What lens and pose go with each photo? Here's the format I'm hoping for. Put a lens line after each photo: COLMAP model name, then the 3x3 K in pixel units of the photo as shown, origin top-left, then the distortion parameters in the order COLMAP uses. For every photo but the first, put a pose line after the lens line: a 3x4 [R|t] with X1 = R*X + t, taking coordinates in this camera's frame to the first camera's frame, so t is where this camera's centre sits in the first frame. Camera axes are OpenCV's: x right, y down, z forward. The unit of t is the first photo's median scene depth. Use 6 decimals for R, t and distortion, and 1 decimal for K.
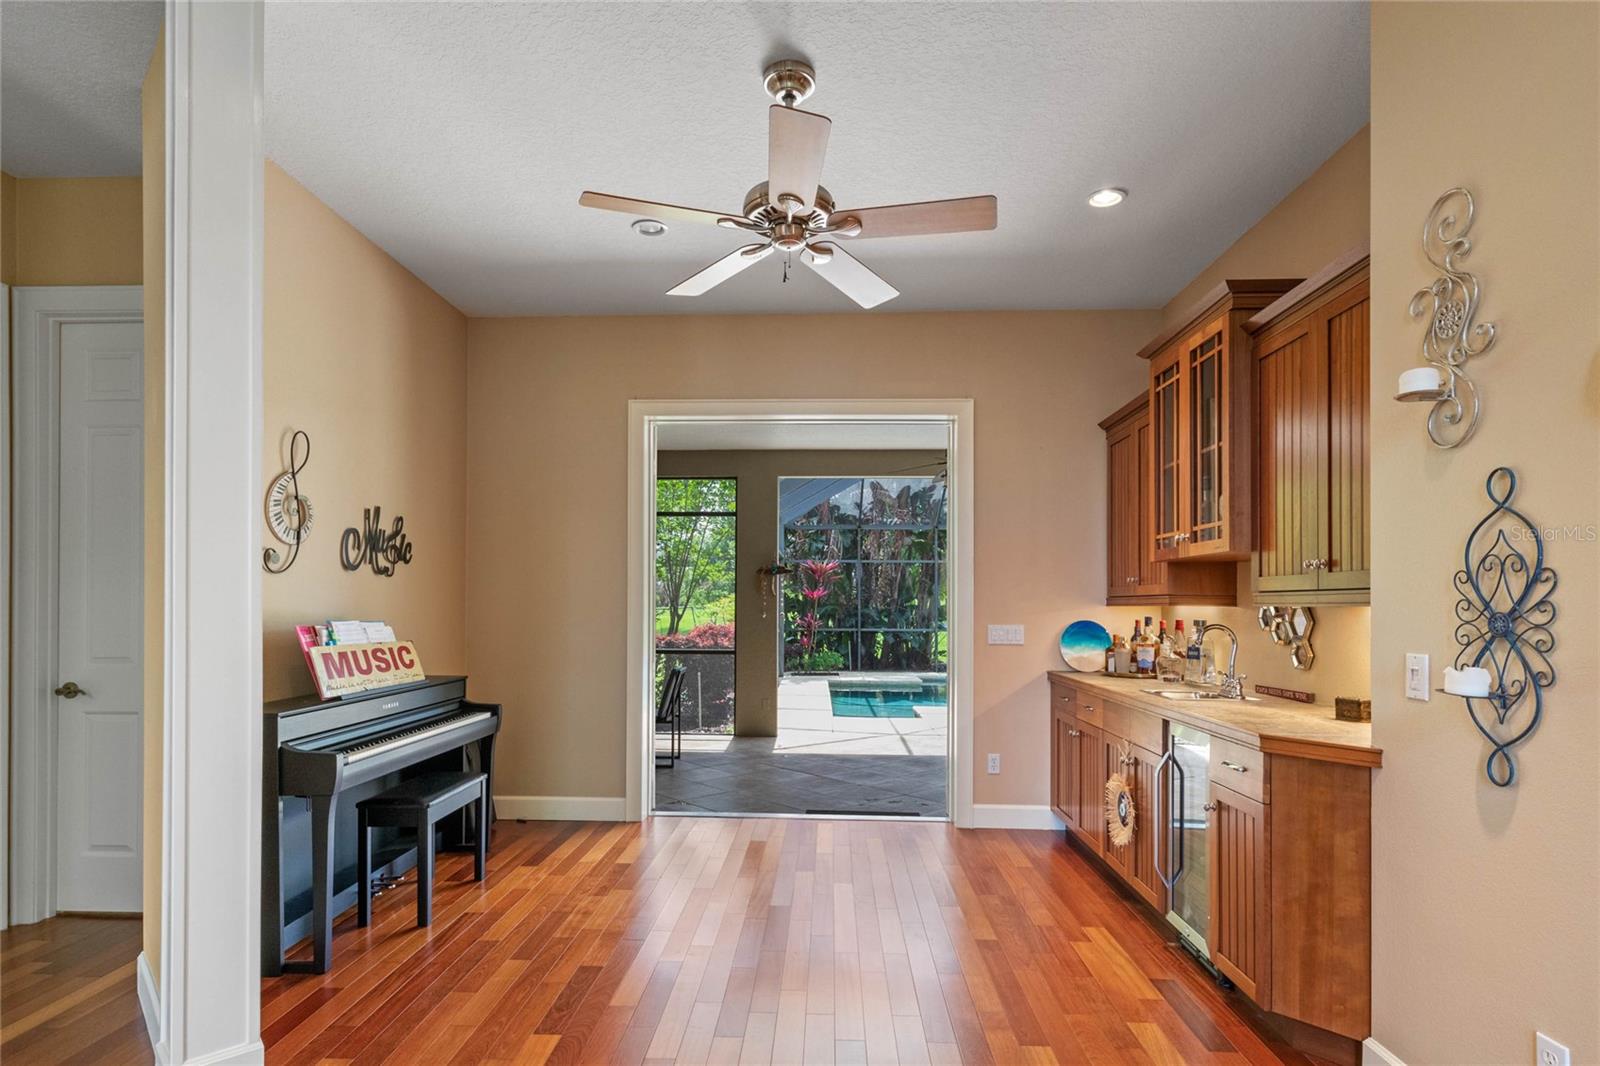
lens RADIAL K [[796.7, 0, 803.0], [0, 796.7, 606.9], [0, 0, 1]] dist [0.000655, 0.000024]
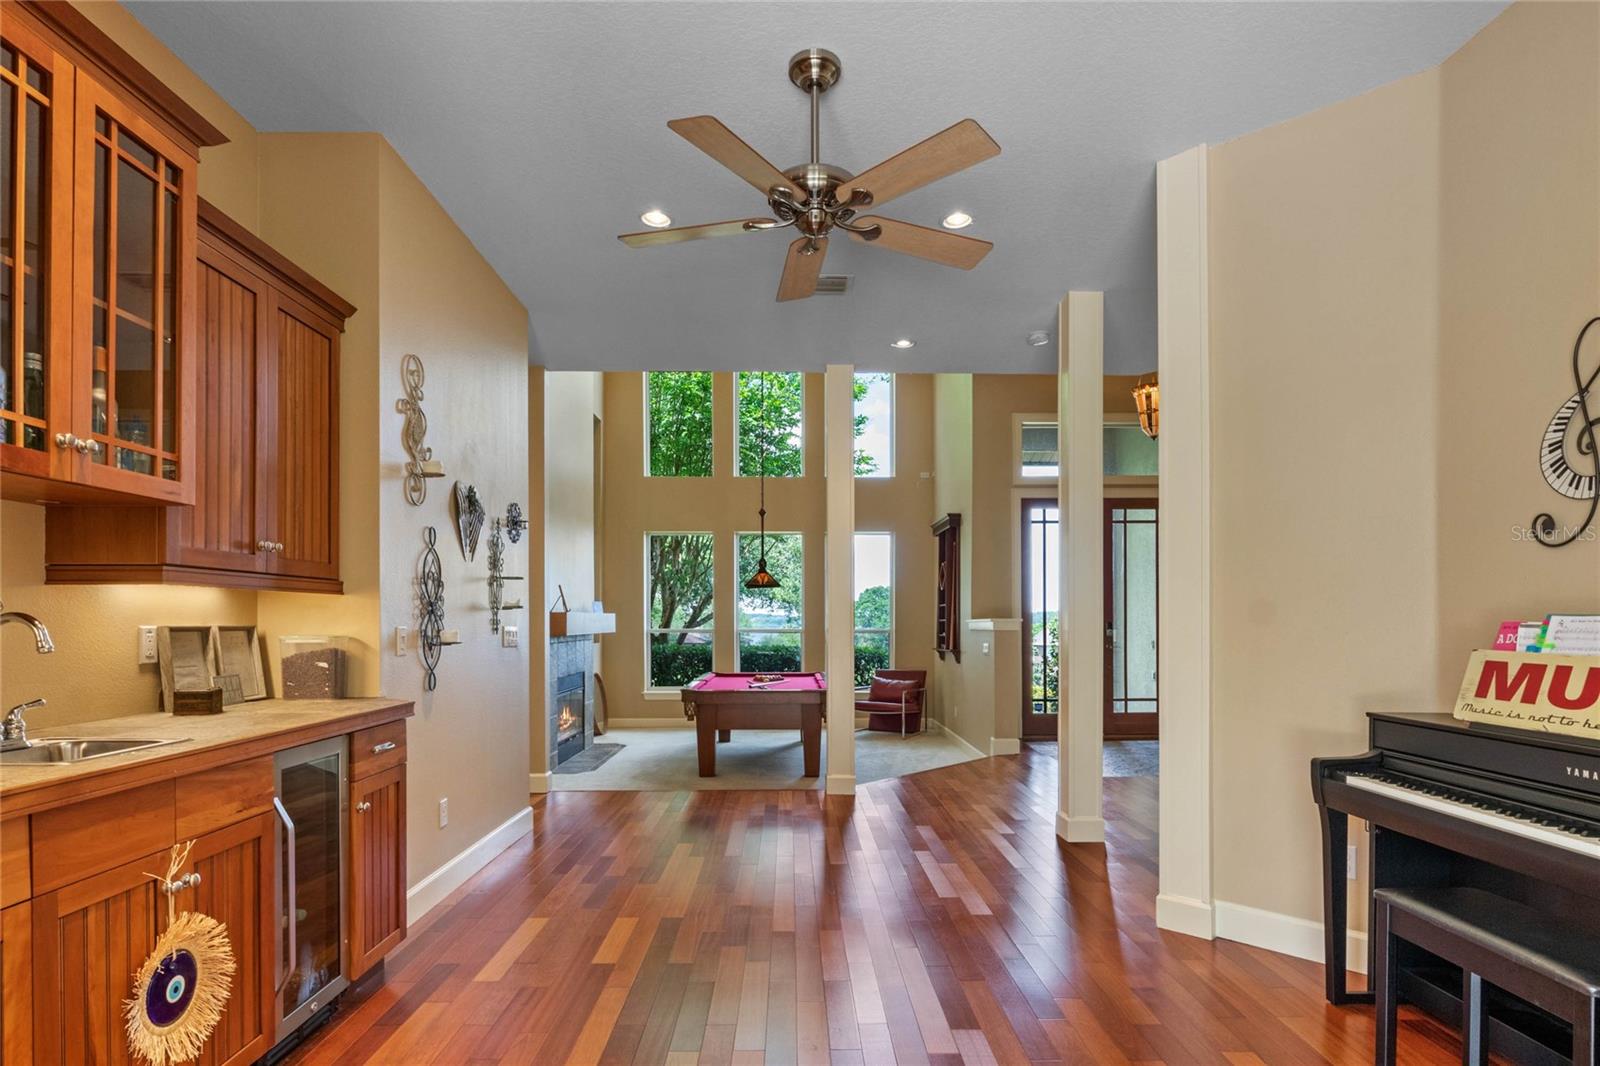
lens RADIAL K [[826.9, 0, 799.7], [0, 826.9, 605.7], [0, 0, 1]] dist [-0.000453, 0.000676]
pose [[-0.998971, -0.004035, -0.045170, 0.042407], [-0.003270, 0.999850, -0.016997, 0.026953], [0.045232, -0.016831, -0.998835, 1.847413]]
